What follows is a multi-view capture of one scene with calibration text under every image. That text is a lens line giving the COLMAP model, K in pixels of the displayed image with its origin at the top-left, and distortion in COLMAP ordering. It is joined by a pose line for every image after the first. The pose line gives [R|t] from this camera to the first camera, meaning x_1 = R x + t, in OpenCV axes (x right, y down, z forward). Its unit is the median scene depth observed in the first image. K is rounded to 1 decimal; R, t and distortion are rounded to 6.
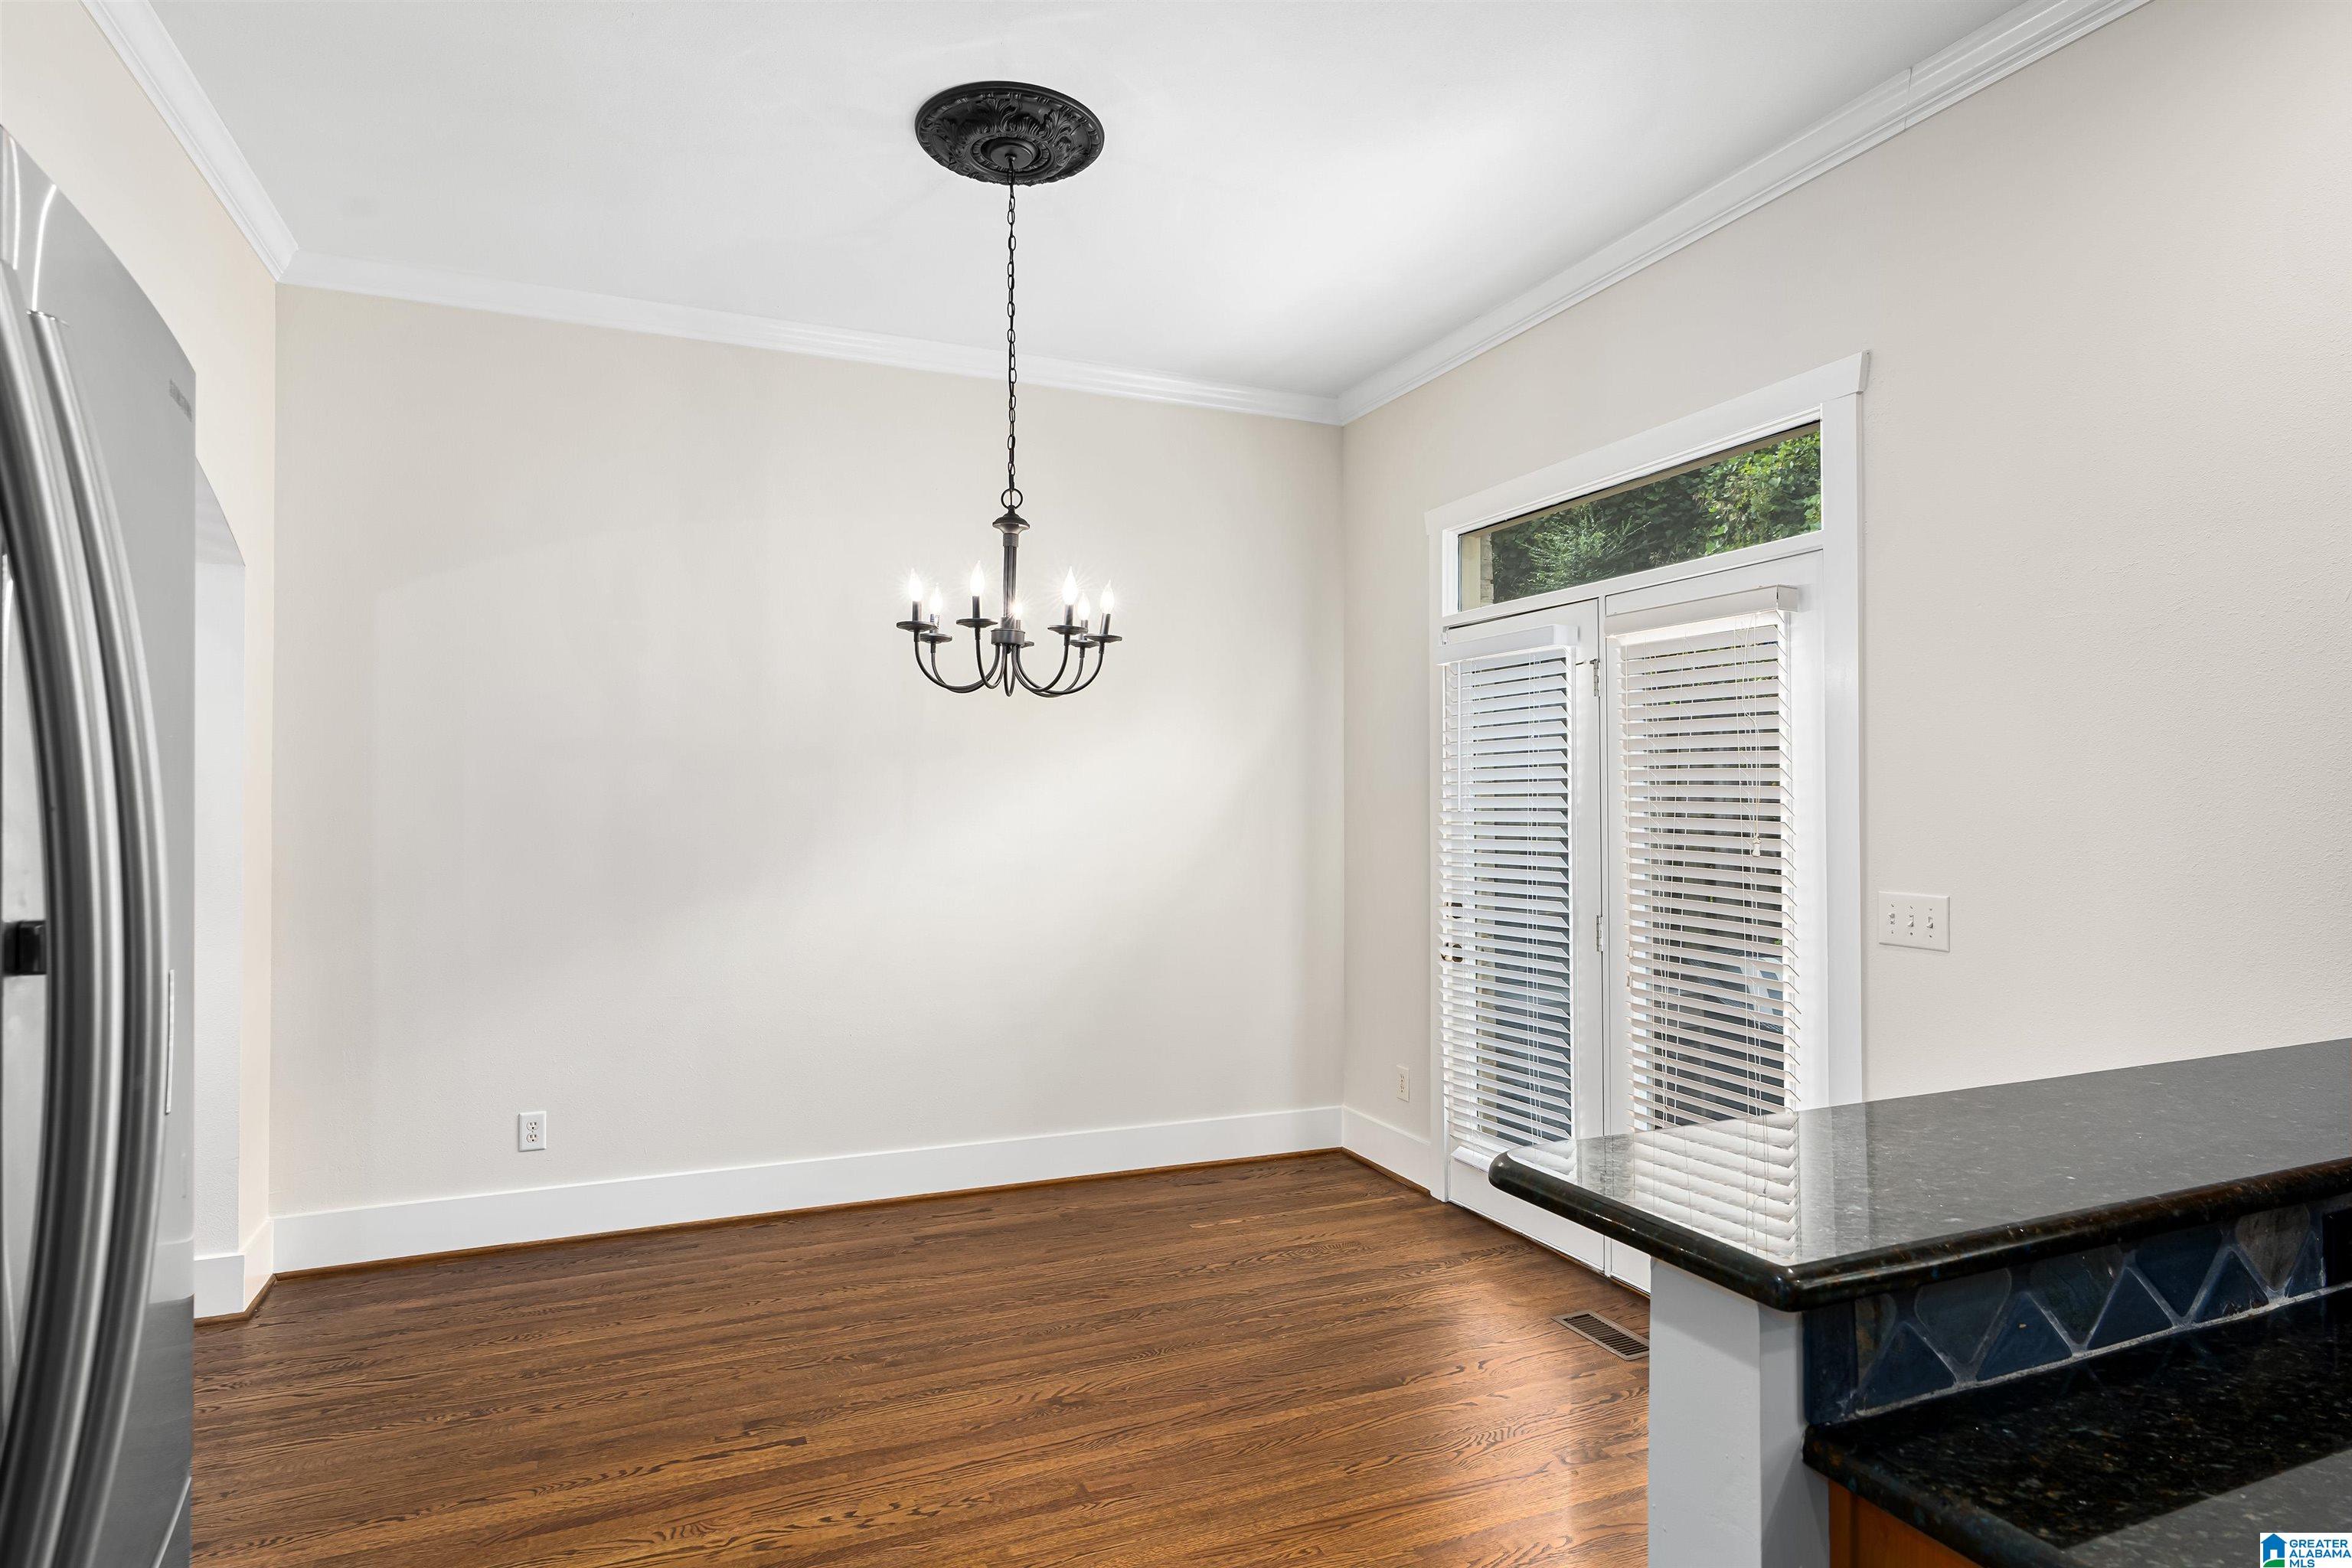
lens RADIAL K [[1249.0, 0, 1168.2], [0, 1249.0, 793.3], [0, 0, 1]] dist [-0.000059, -0.000052]
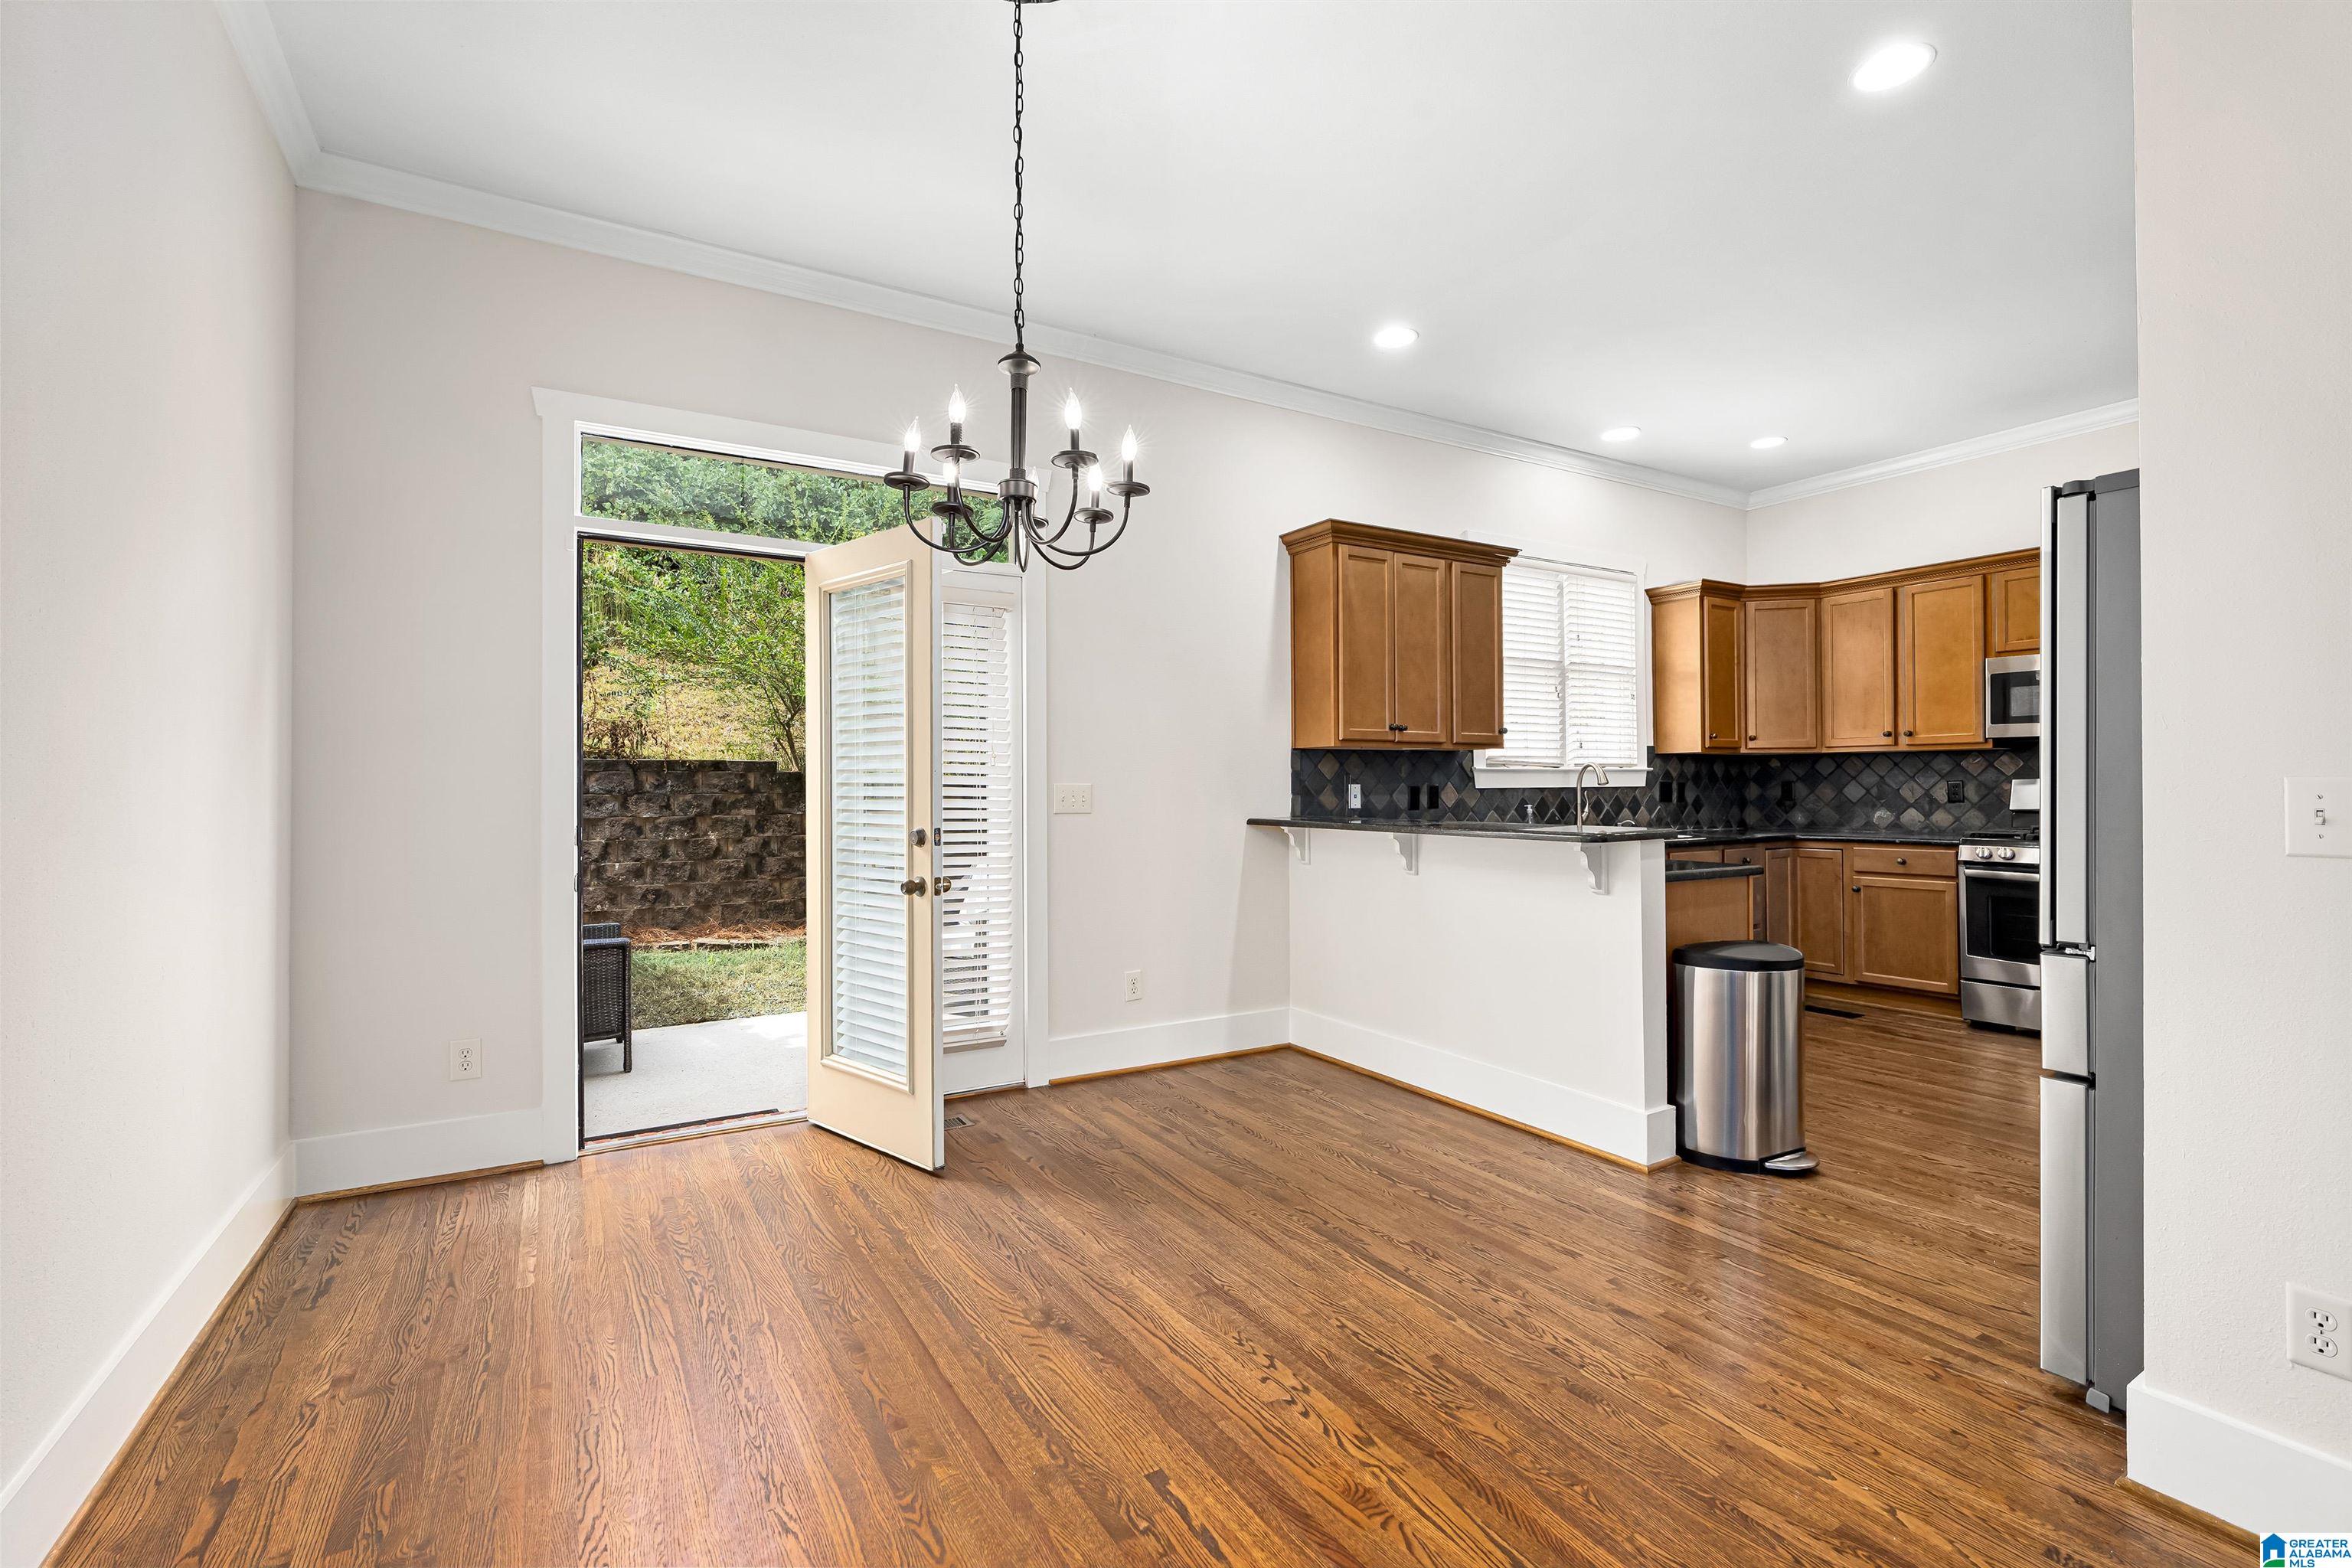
lens RADIAL K [[1043.5, 0, 1169.0], [0, 1043.5, 786.5], [0, 0, 1]] dist [-0.003690, -0.000215]
pose [[-0.130591, 0.001662, 0.991435, -1.061837], [-0.007155, 0.999971, -0.002618, 0.097831], [-0.991411, -0.007436, -0.130575, 1.213396]]
